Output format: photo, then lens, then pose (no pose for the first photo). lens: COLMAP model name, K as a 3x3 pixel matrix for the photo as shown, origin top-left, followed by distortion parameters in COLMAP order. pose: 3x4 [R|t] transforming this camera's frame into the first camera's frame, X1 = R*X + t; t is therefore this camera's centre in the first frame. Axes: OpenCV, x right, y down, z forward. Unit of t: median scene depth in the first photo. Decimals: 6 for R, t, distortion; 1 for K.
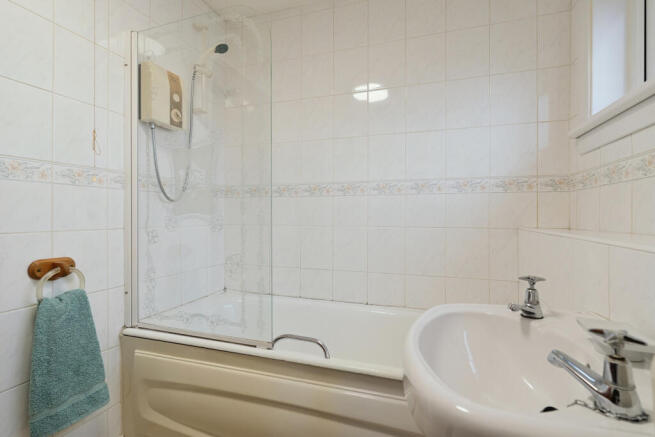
lens RADIAL K [[319.9, 0, 331.1], [0, 319.9, 215.7], [0, 0, 1]] dist [0.006386, -0.000180]
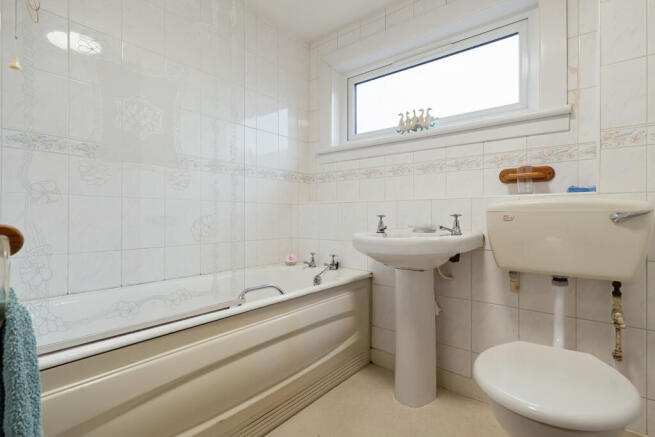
lens RADIAL K [[319.9, 0, 332.3], [0, 319.9, 219.8], [0, 0, 1]] dist [0.006386, -0.000180]
pose [[0.319965, -0.012395, 0.947348, -1.022990], [0.000011, 0.999914, 0.013079, 0.117787], [-0.947429, -0.004174, 0.319938, 0.363075]]
